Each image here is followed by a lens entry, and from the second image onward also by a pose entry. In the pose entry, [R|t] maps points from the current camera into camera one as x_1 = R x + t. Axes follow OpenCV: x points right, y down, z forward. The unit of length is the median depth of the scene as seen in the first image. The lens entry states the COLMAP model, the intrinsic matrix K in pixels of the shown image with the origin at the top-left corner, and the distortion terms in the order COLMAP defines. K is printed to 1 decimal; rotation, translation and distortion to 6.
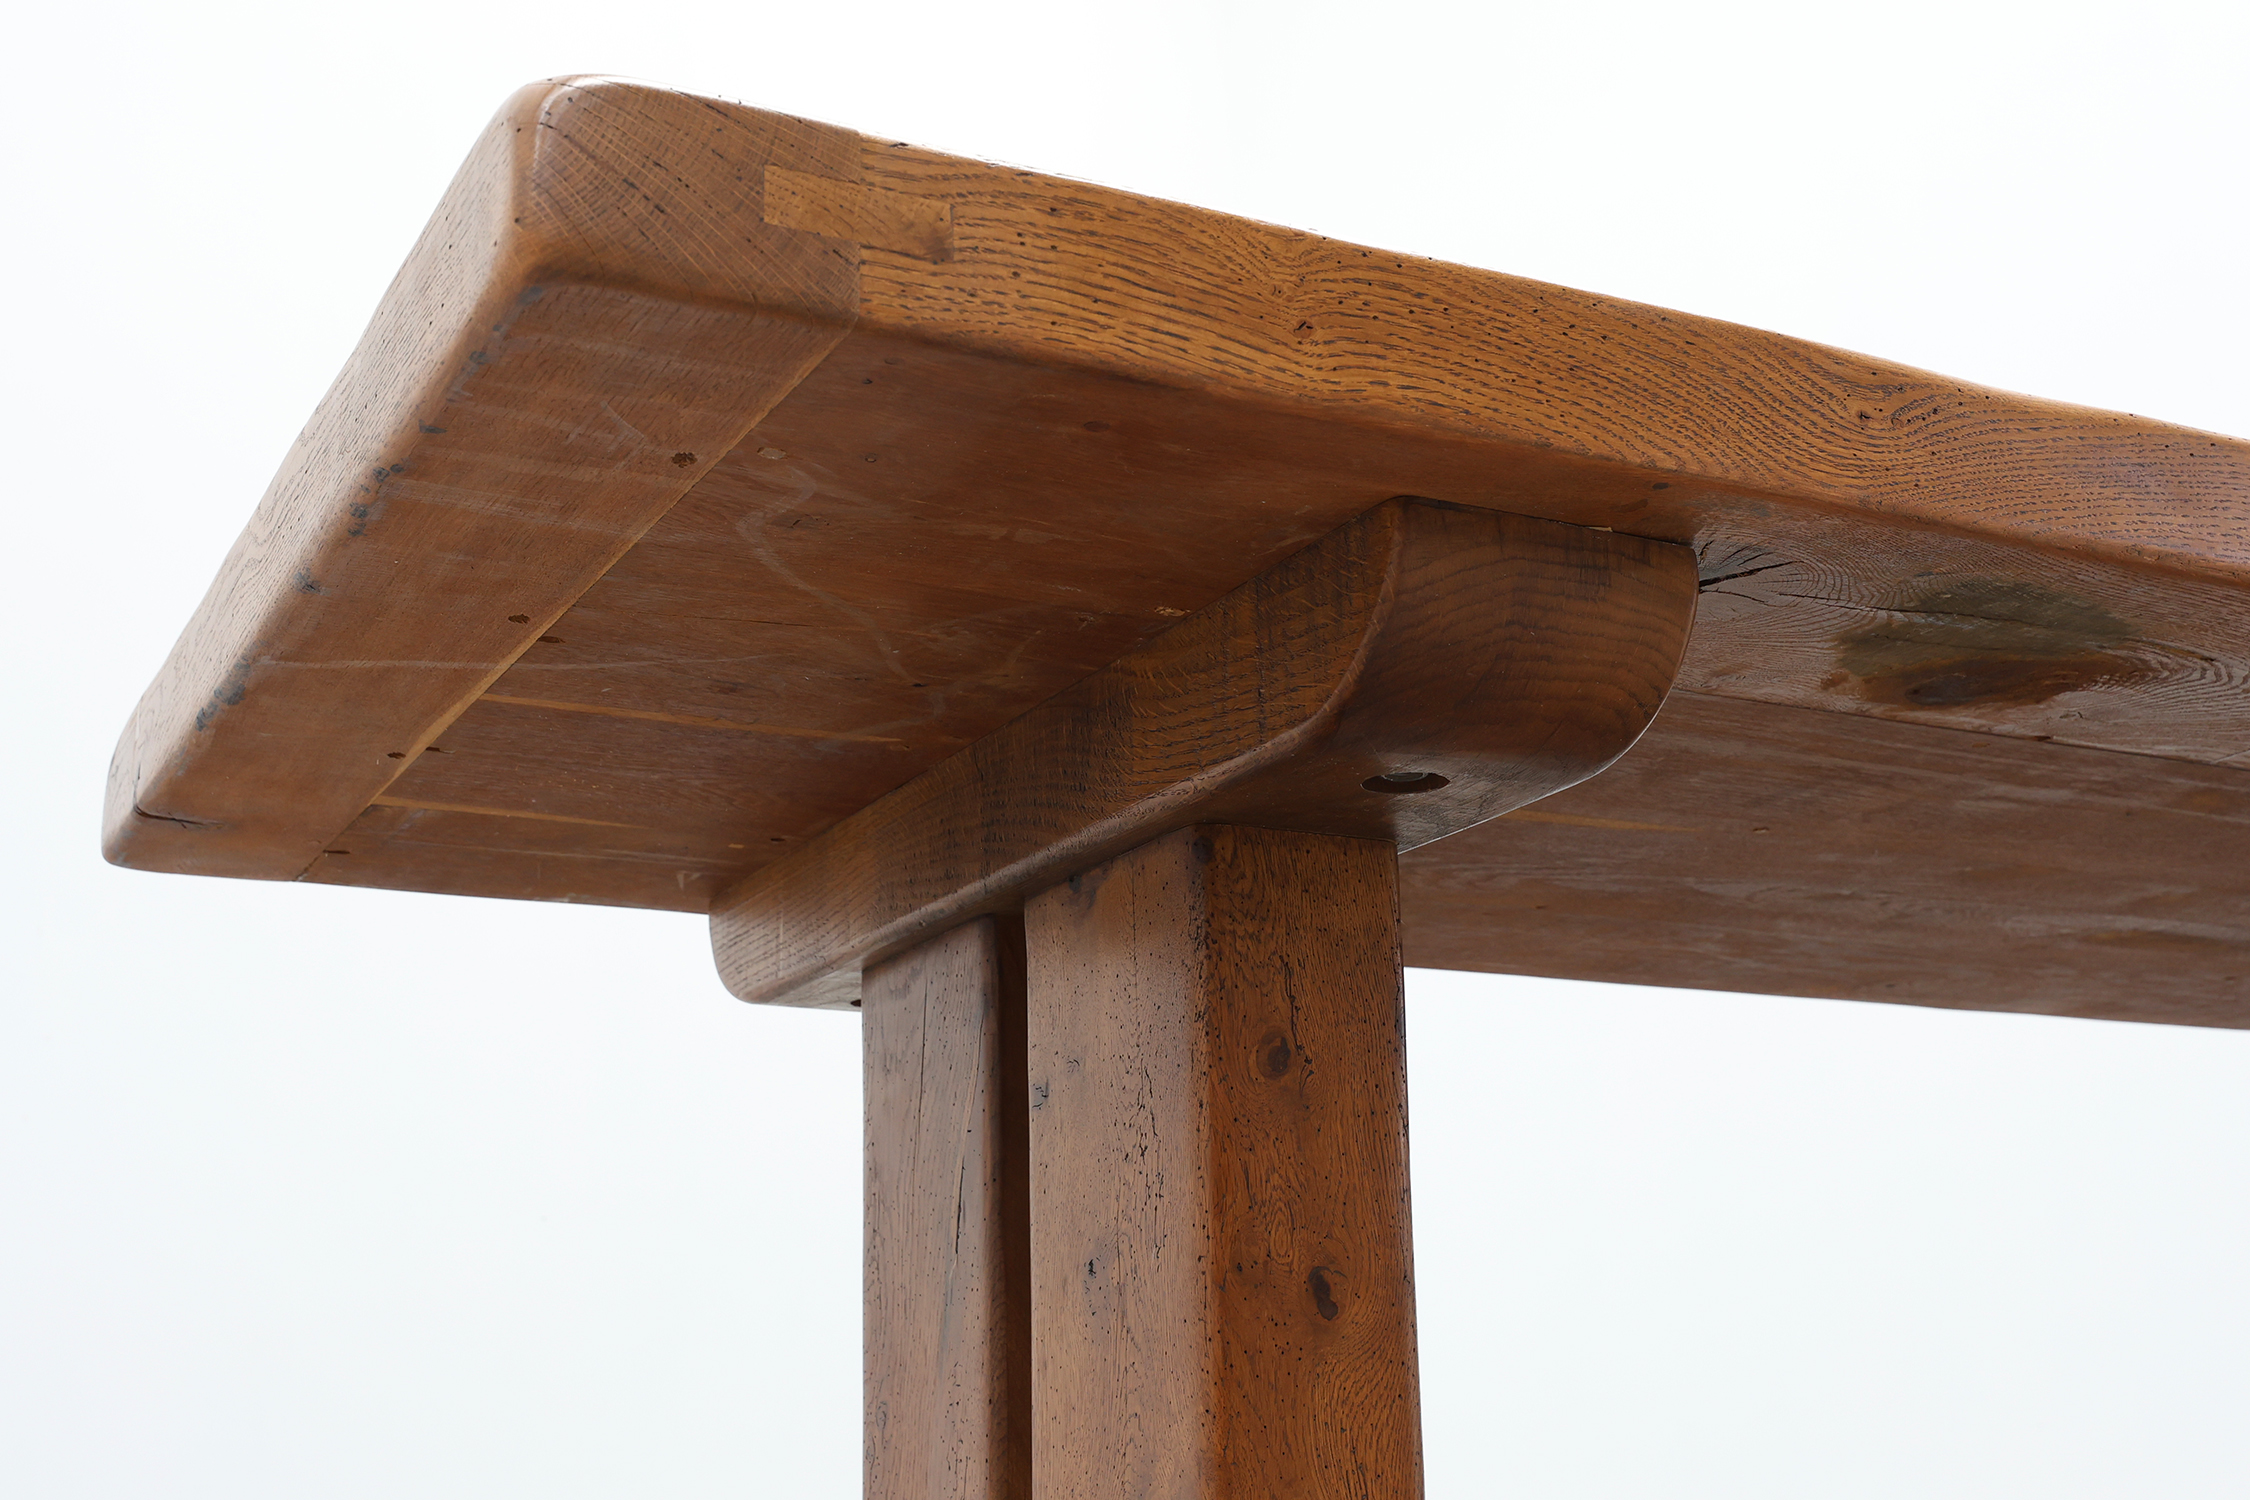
lens RADIAL K [[2367.0, 0, 1125.0], [0, 2367.0, 750.0], [0, 0, 1]] dist [0.002726, -0.008189]
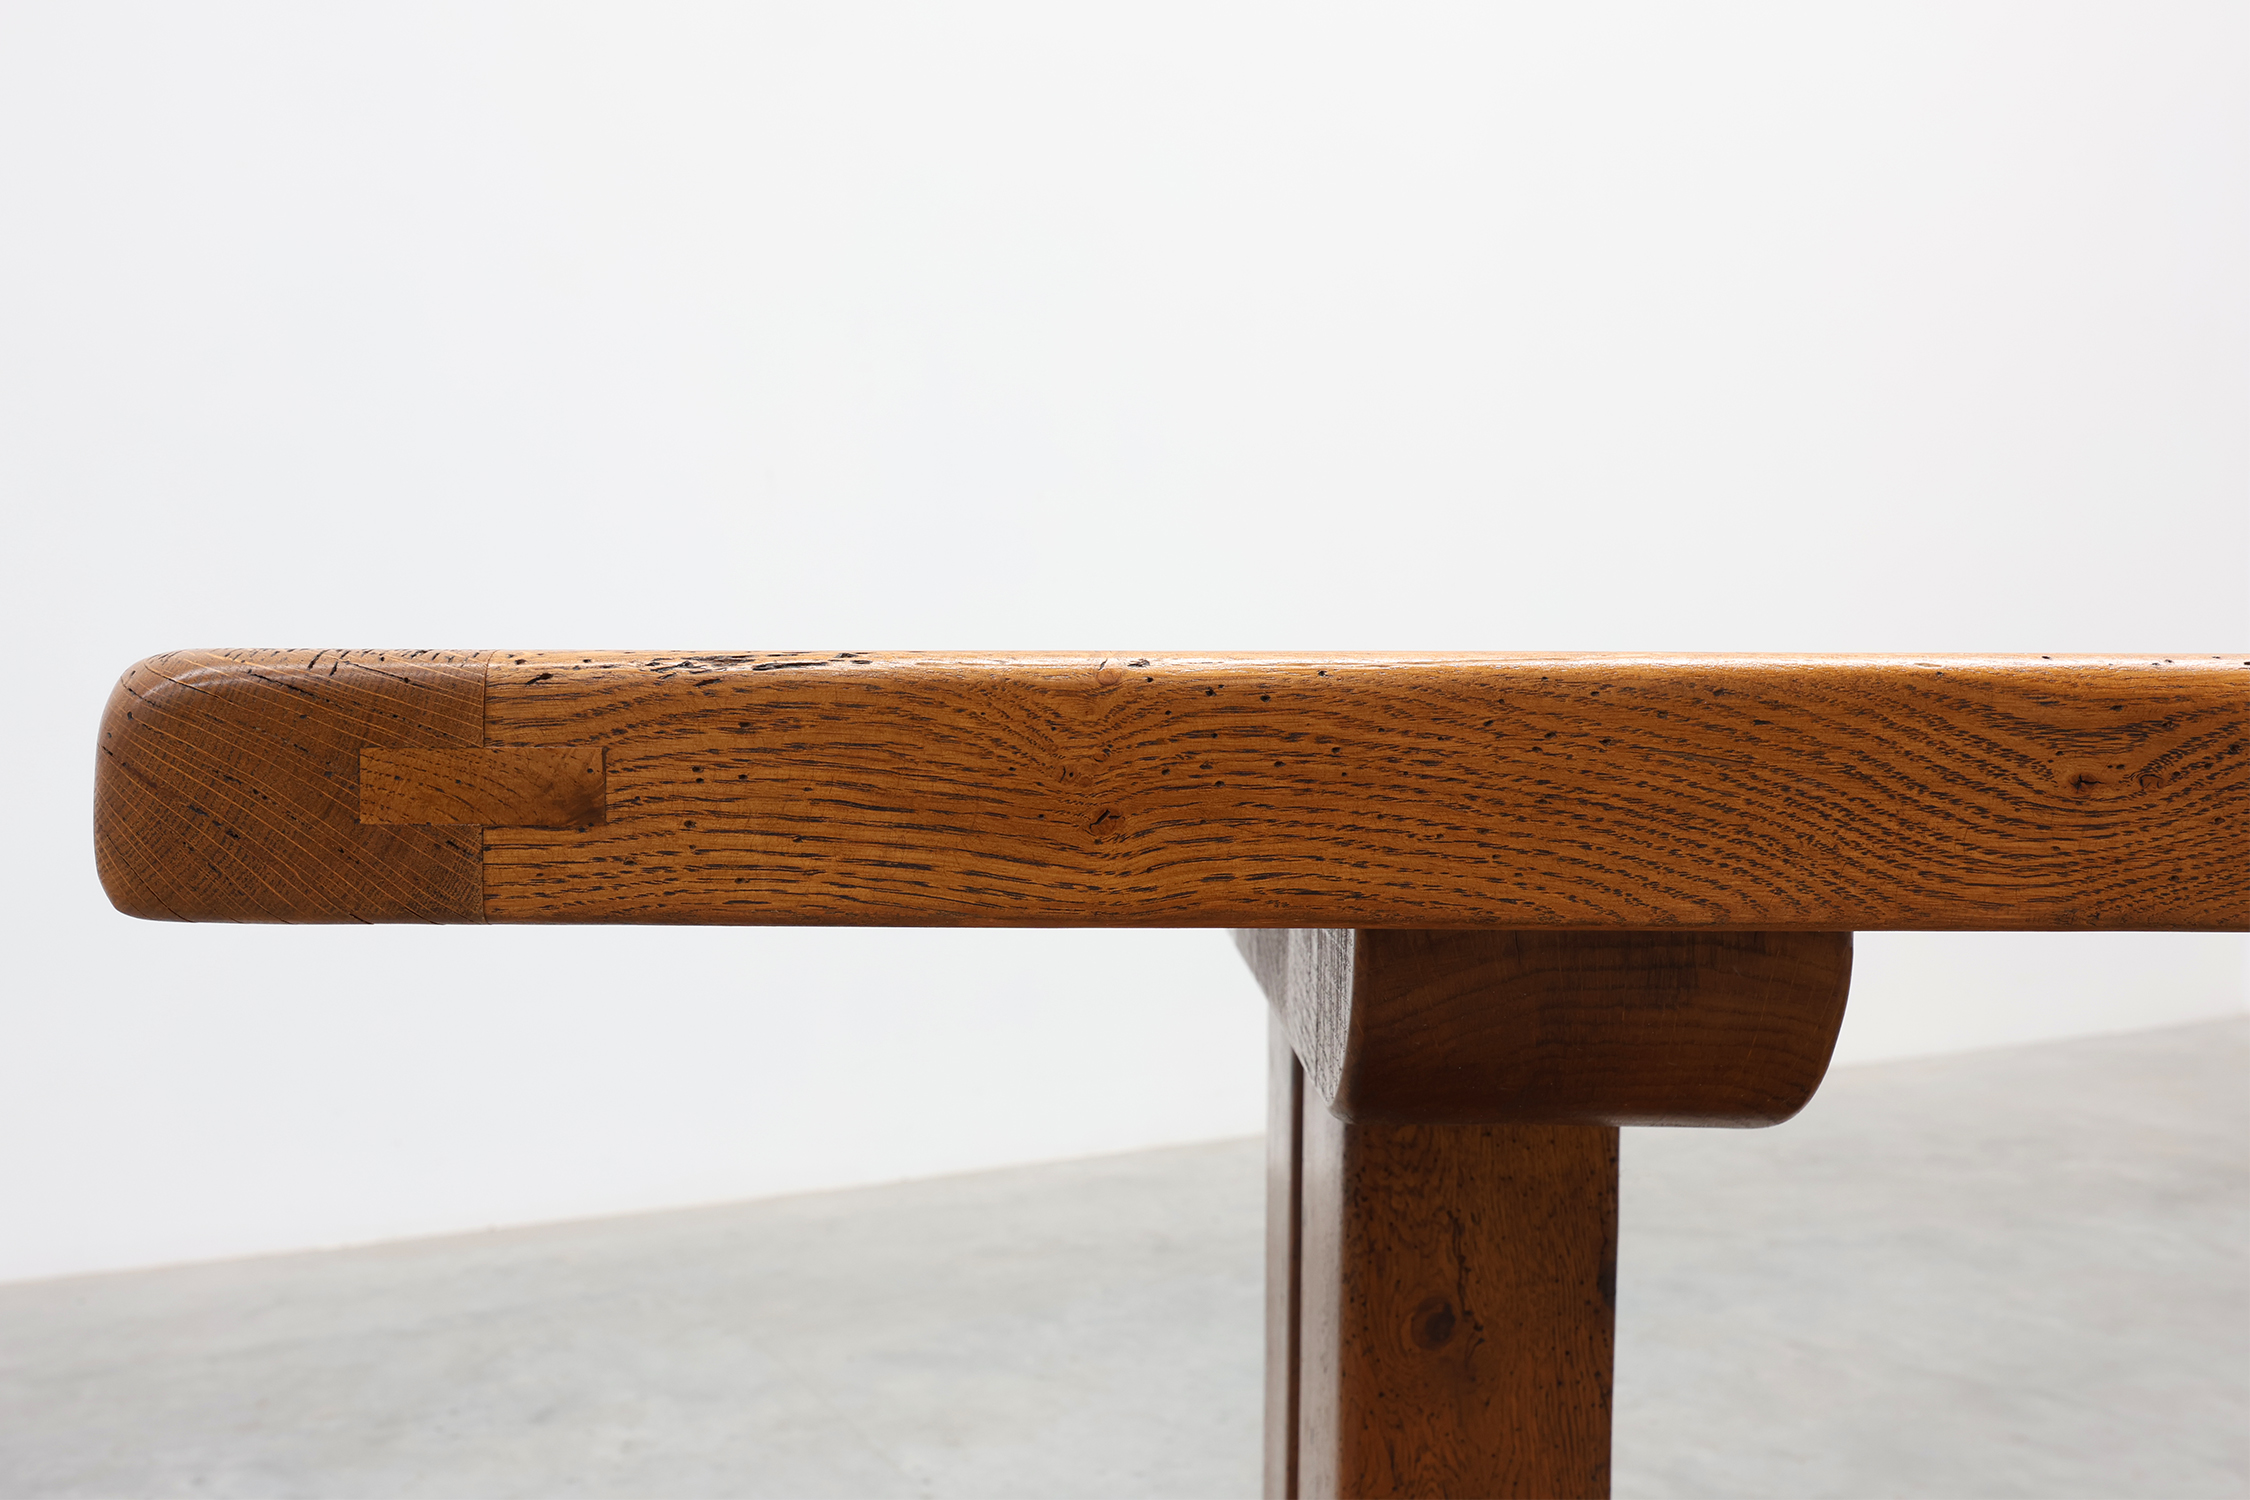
lens RADIAL K [[1997.4, 0, 1125.0], [0, 1997.4, 750.0], [0, 0, 1]] dist [0.005619, -0.007781]
pose [[0.894681, 0.040573, -0.444859, 0.352588], [0.082581, 0.963679, 0.253976, -0.348402], [0.439005, -0.263964, 0.858835, 0.434100]]
